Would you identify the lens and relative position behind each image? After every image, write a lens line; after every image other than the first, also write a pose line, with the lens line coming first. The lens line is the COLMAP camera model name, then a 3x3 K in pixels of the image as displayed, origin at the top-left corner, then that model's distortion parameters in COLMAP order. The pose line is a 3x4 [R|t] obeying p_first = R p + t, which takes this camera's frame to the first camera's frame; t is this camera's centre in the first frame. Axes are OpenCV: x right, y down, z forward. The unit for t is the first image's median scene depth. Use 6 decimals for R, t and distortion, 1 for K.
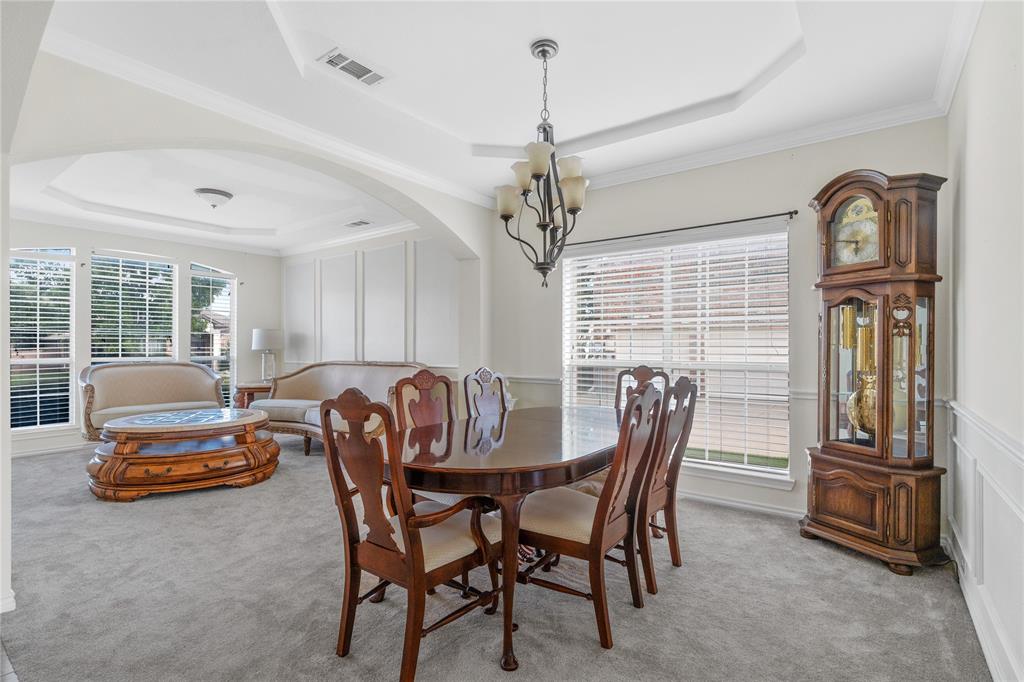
lens RADIAL K [[495.3, 0, 511.1], [0, 495.3, 345.6], [0, 0, 1]] dist [0.009041, 0.000559]
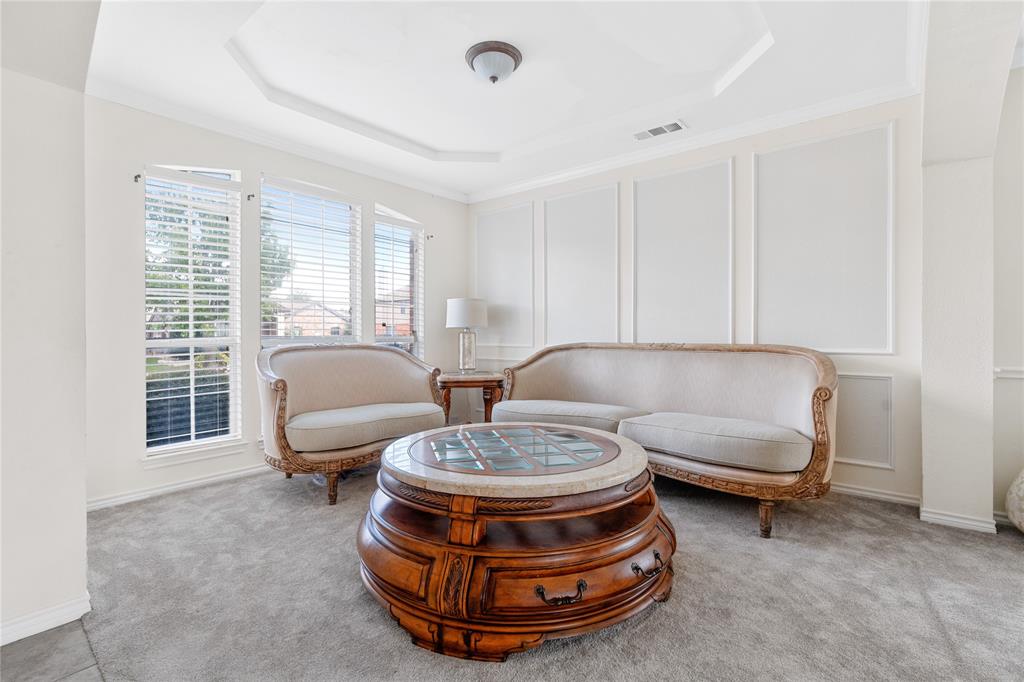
lens RADIAL K [[468.7, 0, 513.0], [0, 468.7, 335.8], [0, 0, 1]] dist [-0.005587, -0.000098]
pose [[0.999482, 0.001925, -0.032115, -0.490161], [-0.001661, 0.999965, 0.008240, 0.017085], [0.032129, -0.008182, 0.999450, 0.391651]]
